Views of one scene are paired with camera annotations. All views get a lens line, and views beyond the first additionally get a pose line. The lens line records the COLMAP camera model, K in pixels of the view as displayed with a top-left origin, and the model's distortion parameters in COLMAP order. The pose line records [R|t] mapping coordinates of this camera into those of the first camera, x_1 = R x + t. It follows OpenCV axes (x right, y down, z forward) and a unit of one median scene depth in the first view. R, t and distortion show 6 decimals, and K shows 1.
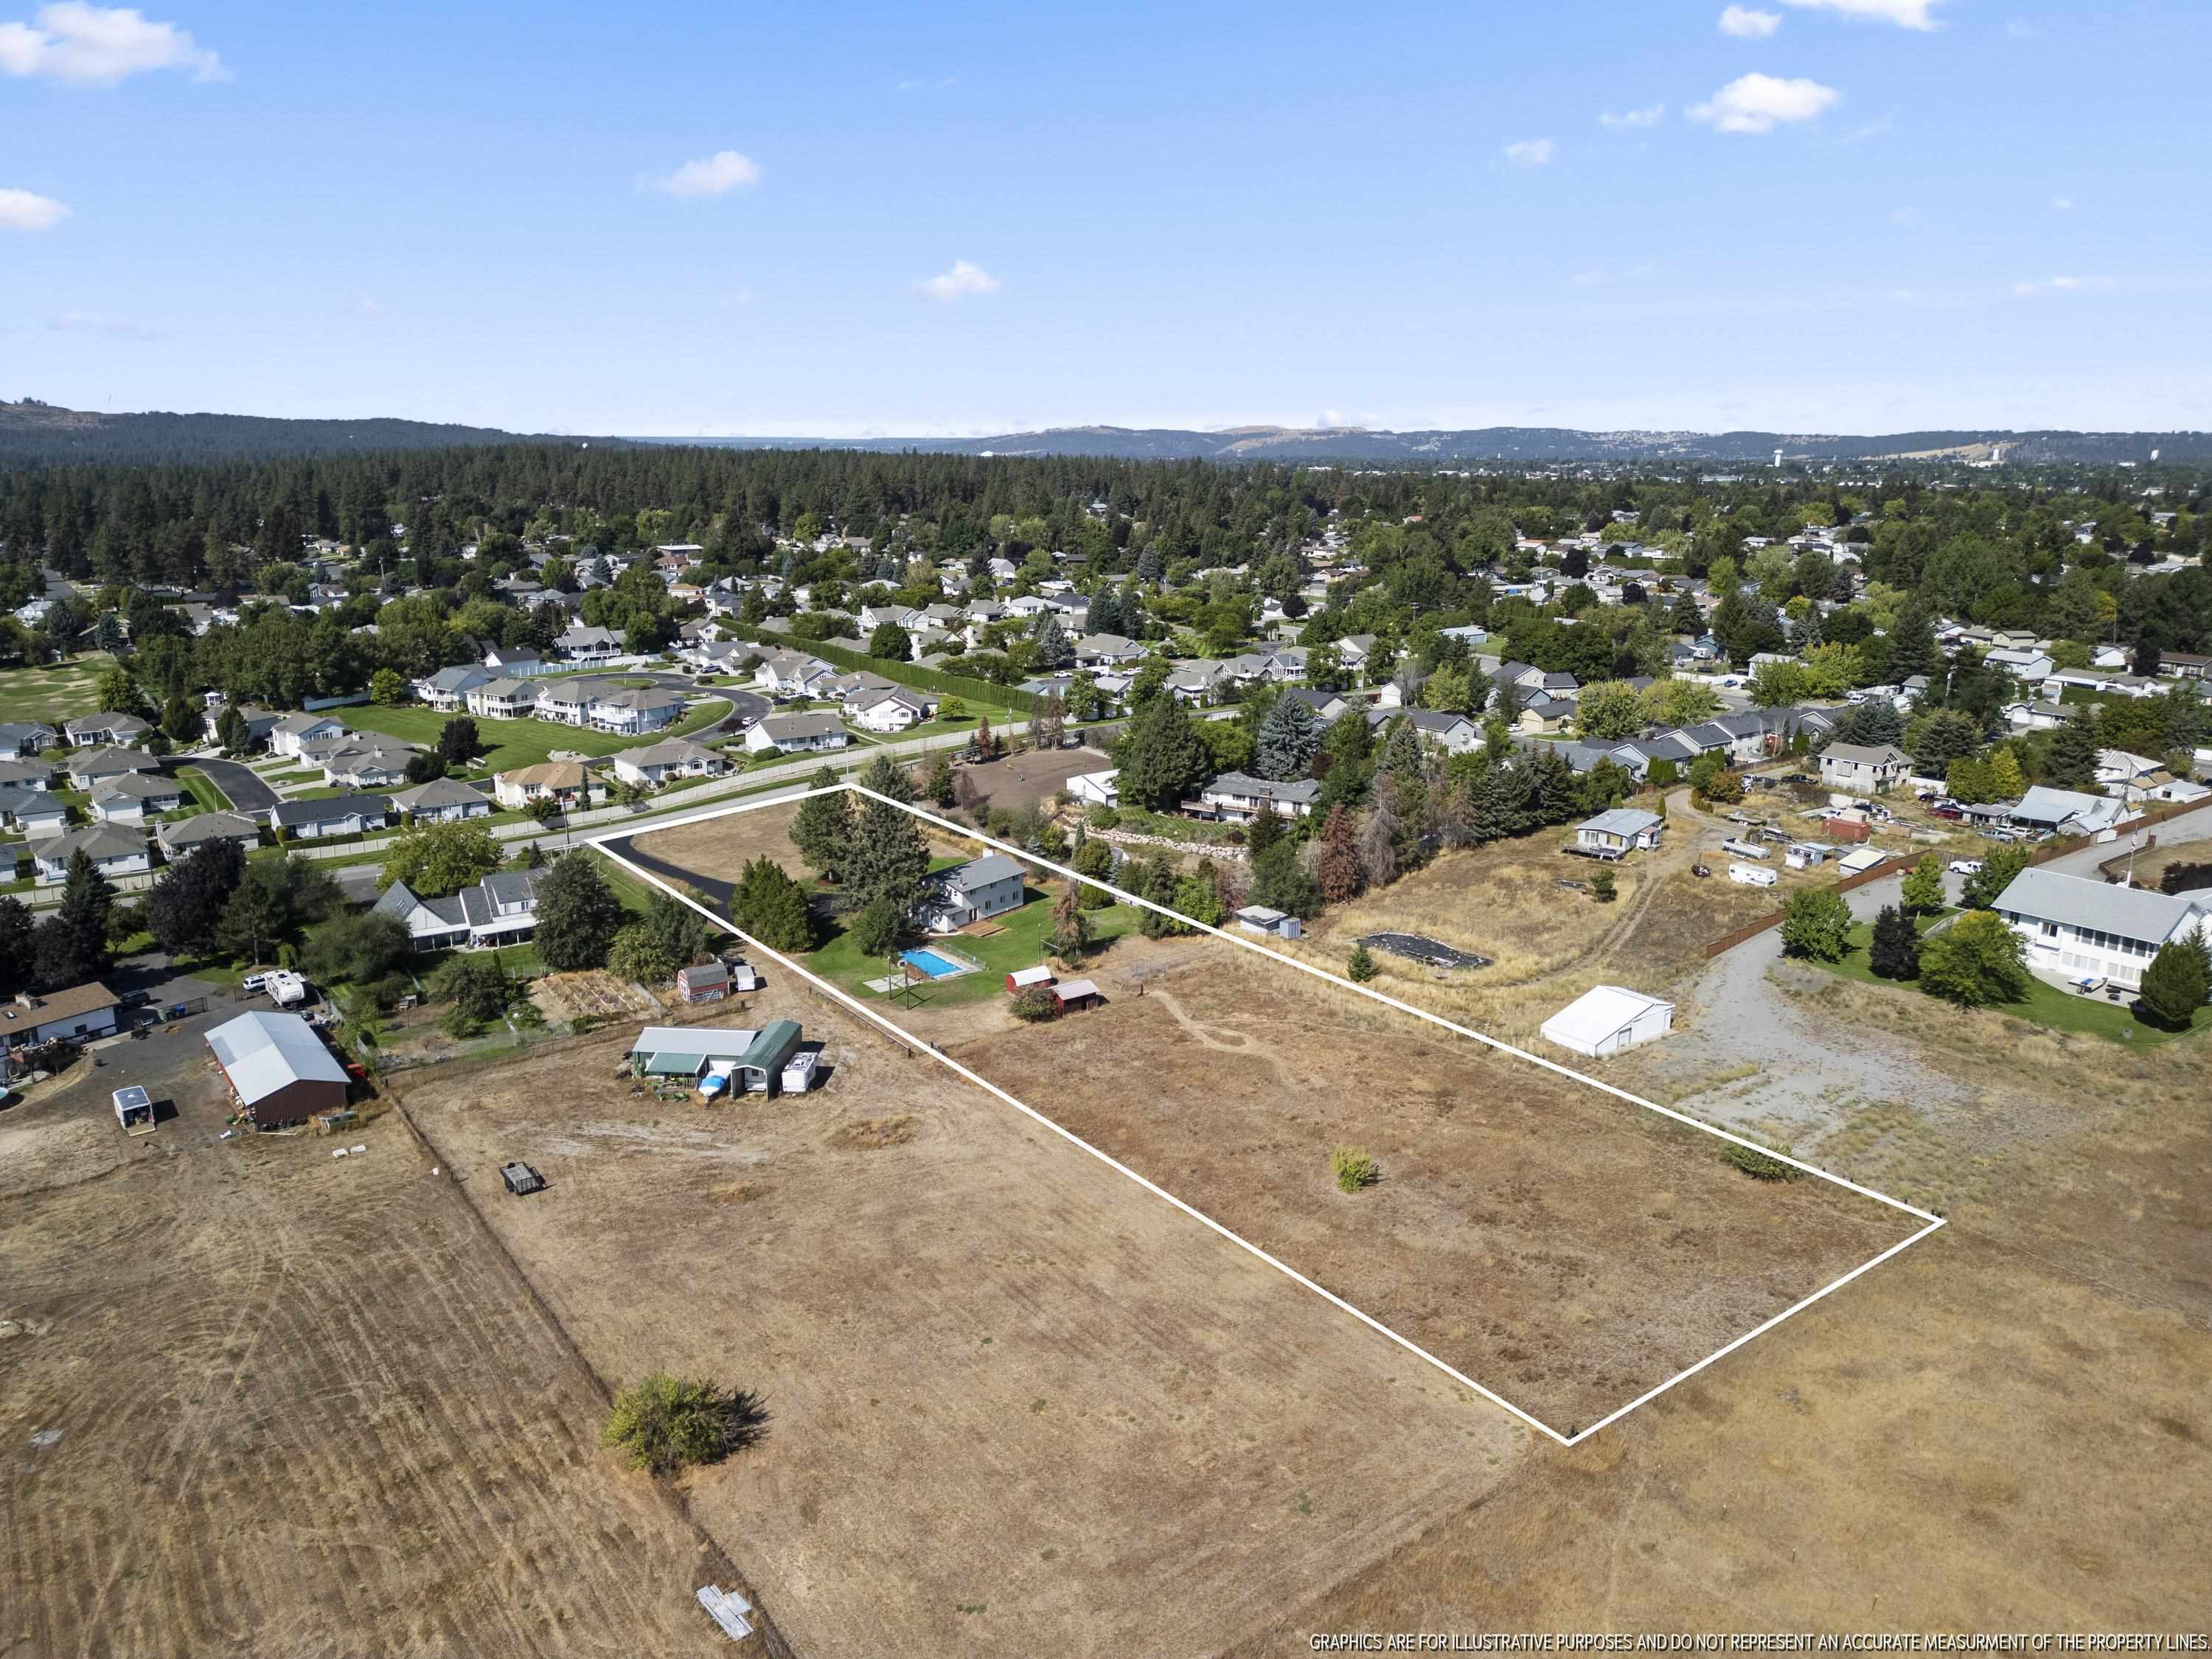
lens RADIAL K [[1551.5, 0, 1104.6], [0, 1551.5, 863.3], [0, 0, 1]] dist [0.006322, -0.000565]
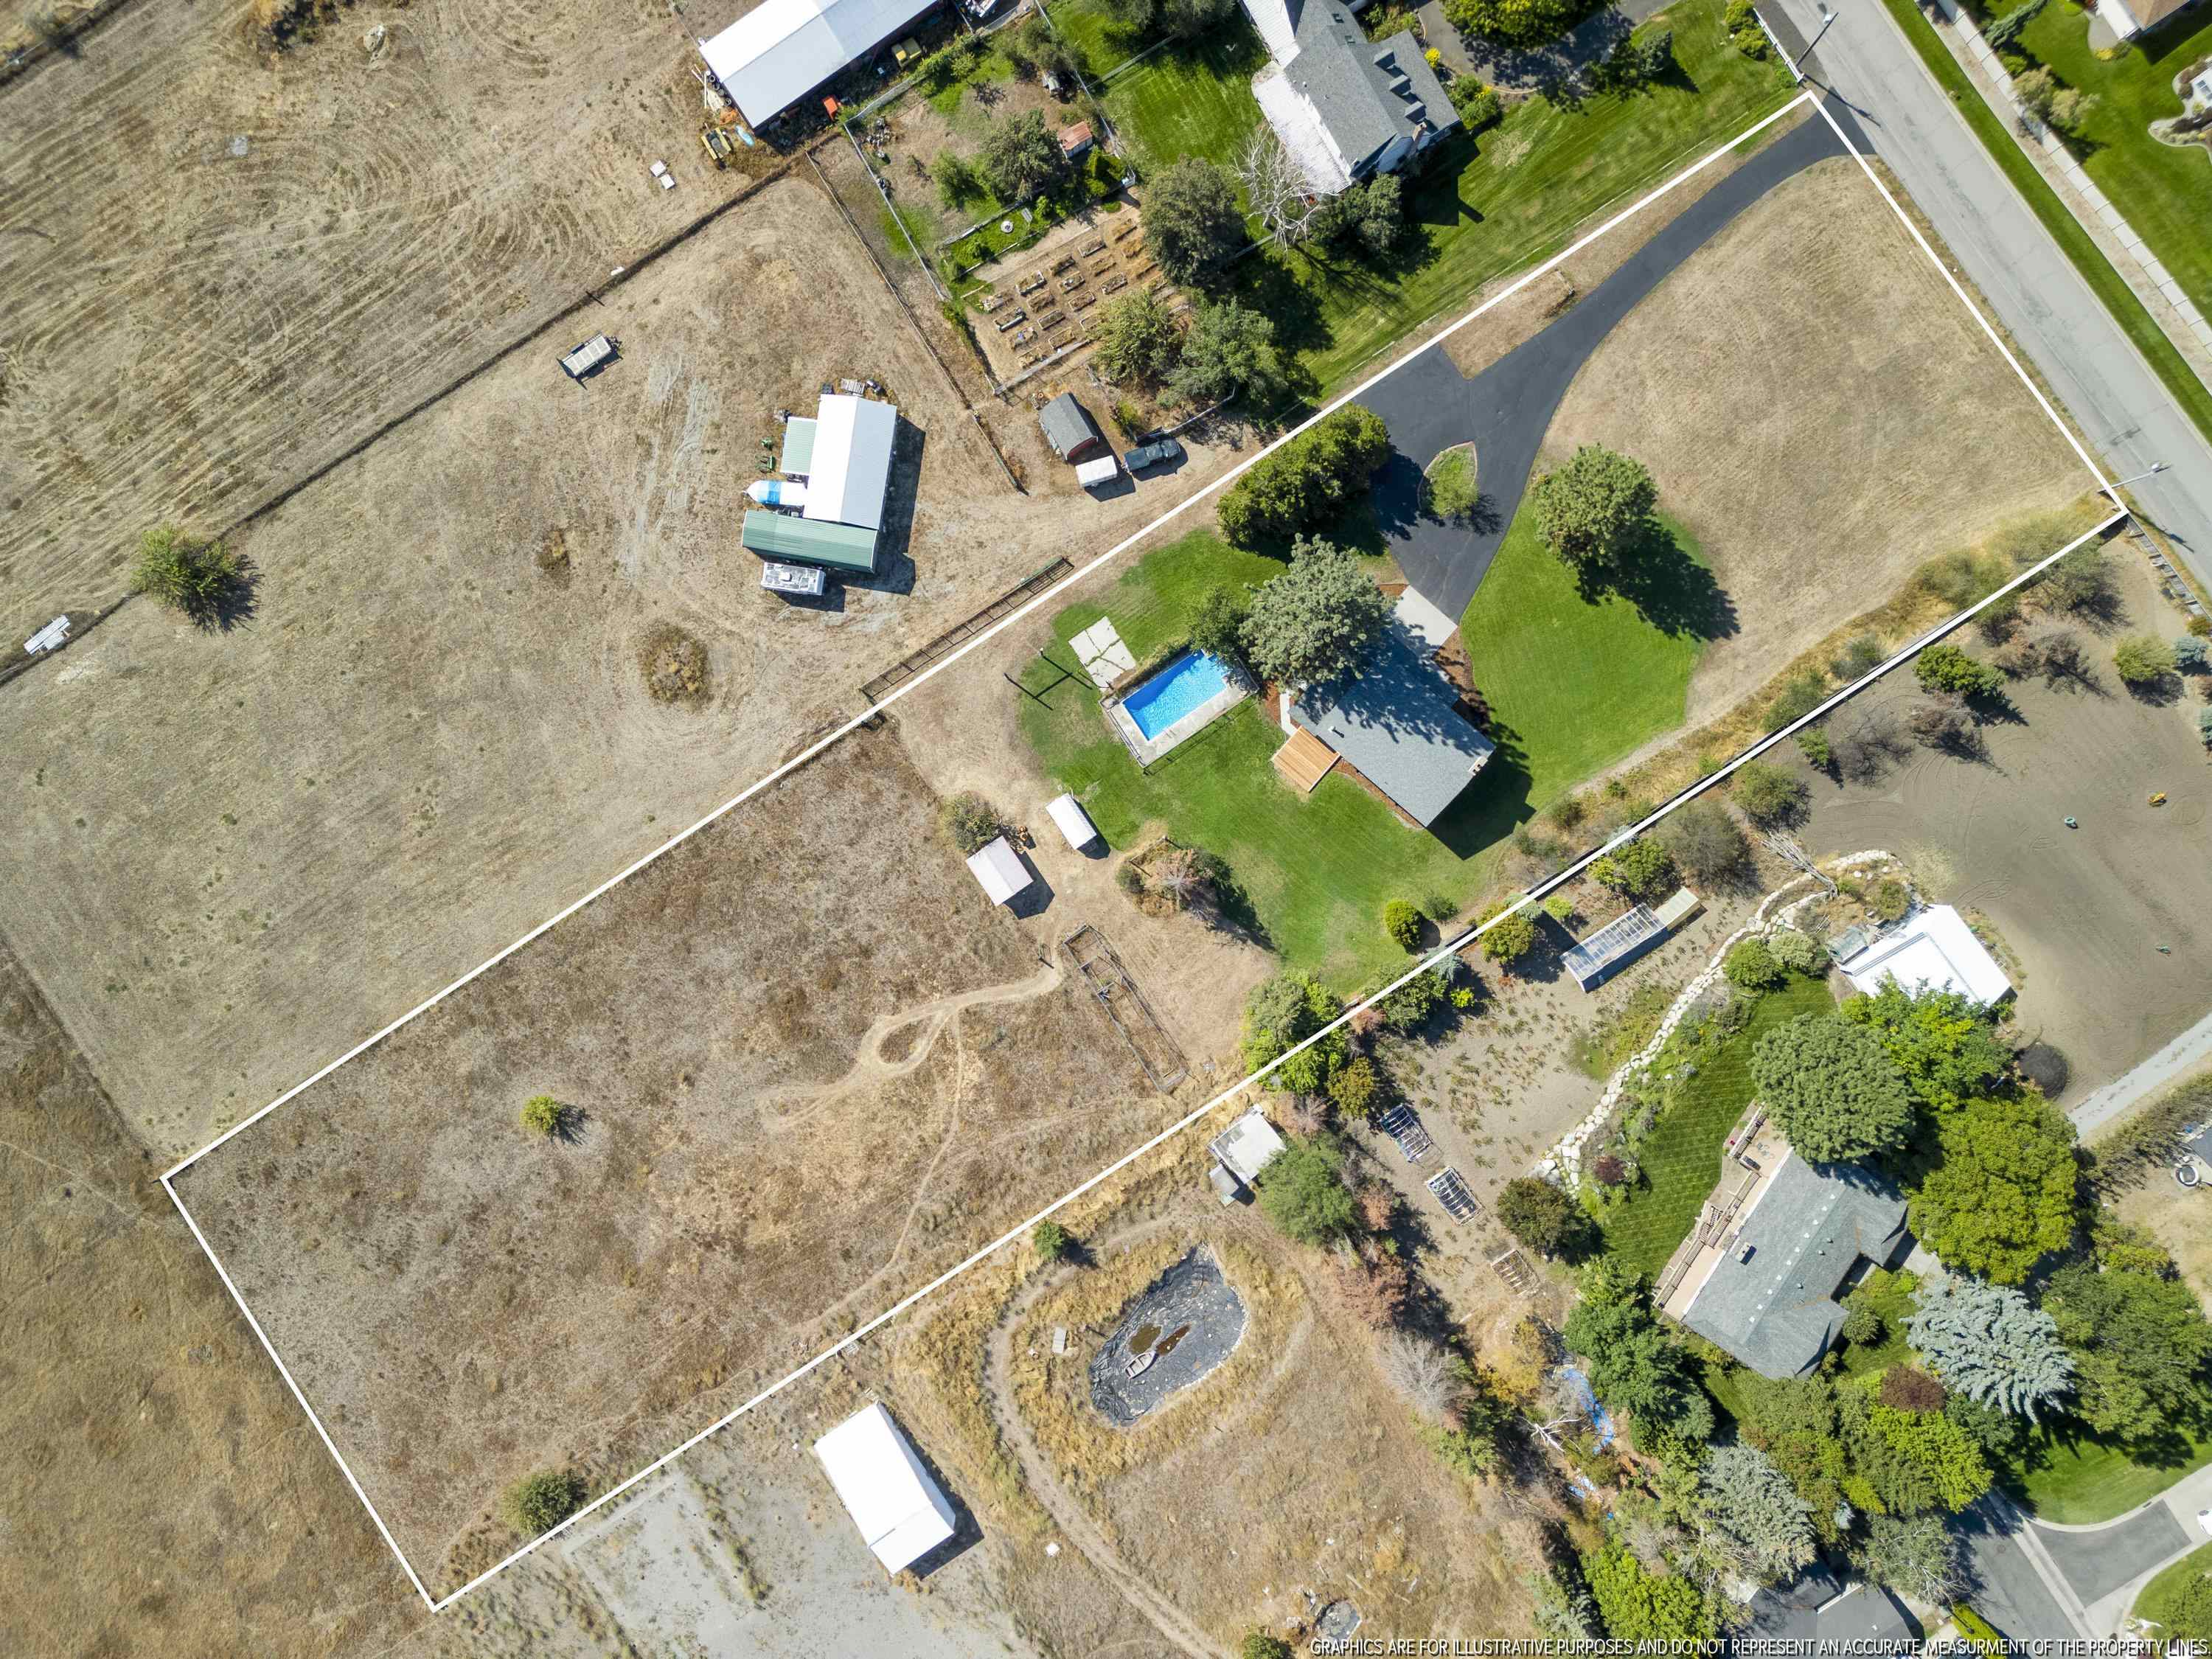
lens RADIAL K [[1548.5, 0, 1089.7], [0, 1548.5, 827.1], [0, 0, 1]] dist [0.004960, -0.004759]
pose [[-0.058779, 0.998245, -0.007213, -0.068364], [-0.261063, -0.008397, 0.965285, -1.164171], [0.963531, 0.058622, 0.261098, 1.319367]]
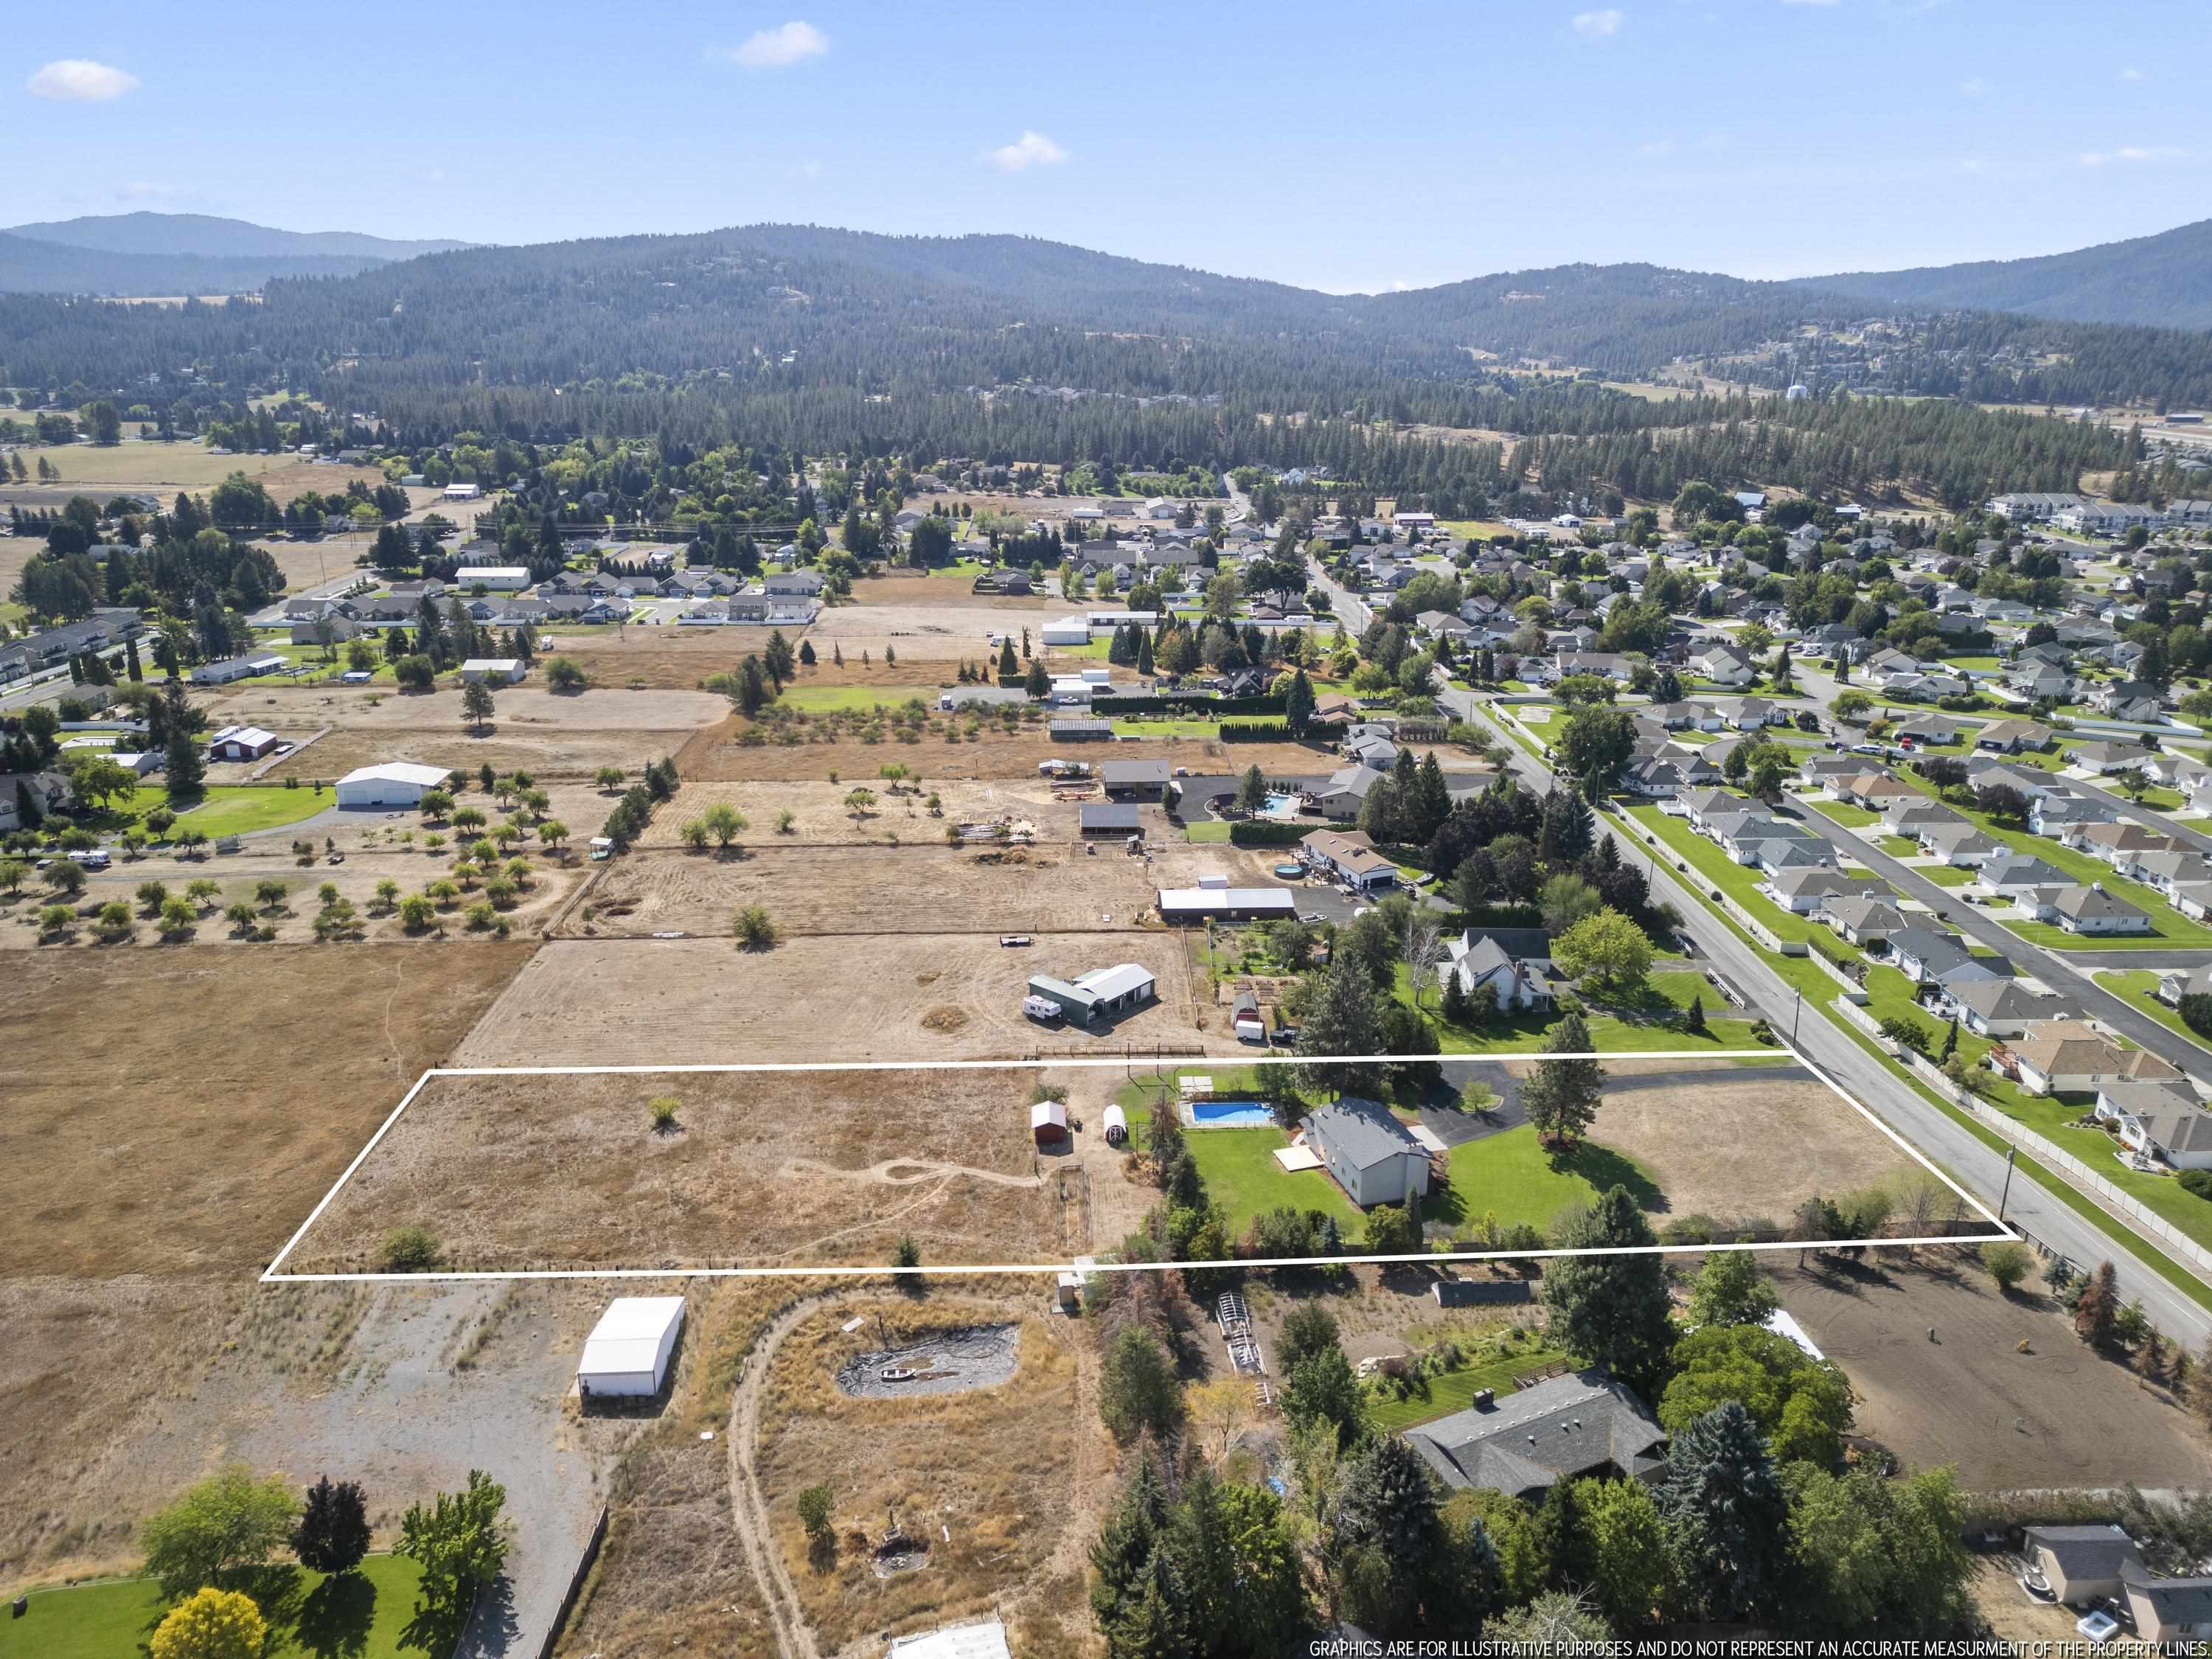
lens RADIAL K [[1548.5, 0, 1089.7], [0, 1548.5, 827.1], [0, 0, 1]] dist [0.004960, -0.004759]
pose [[-0.577161, 0.255764, -0.775545, 1.216505], [-0.222933, 0.864269, 0.450932, -0.956579], [0.785612, 0.433155, -0.441804, 2.262794]]
